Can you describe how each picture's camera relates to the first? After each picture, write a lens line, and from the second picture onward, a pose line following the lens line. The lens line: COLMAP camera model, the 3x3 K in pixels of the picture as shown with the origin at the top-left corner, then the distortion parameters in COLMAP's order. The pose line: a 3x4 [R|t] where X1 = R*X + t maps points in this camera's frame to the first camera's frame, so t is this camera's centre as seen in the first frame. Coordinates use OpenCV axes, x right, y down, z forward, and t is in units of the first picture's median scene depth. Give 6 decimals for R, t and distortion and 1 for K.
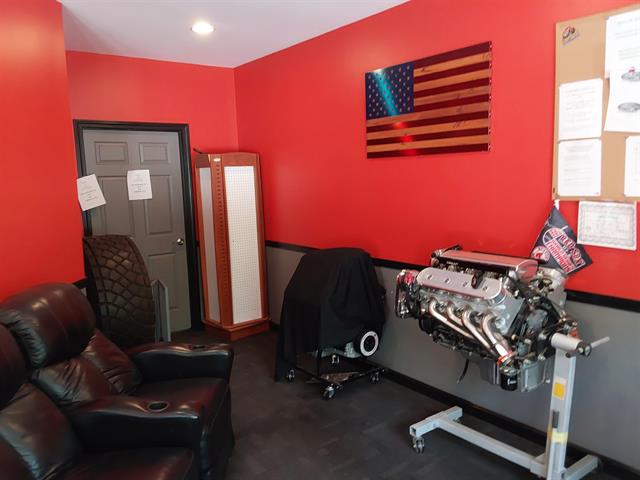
lens RADIAL K [[515.5, 0, 320.0], [0, 515.5, 240.0], [0, 0, 1]] dist [0.090492, -0.162014]
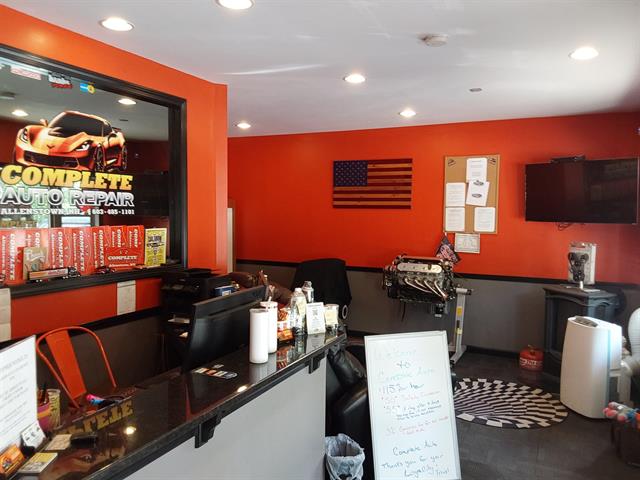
lens RADIAL K [[515.5, 0, 320.0], [0, 515.5, 240.0], [0, 0, 1]] dist [0.090492, -0.162014]
pose [[0.885270, 0.014721, 0.464845, -1.089388], [0.020830, 0.997241, -0.071251, 0.105498], [-0.464611, 0.072759, 0.882520, -0.740433]]
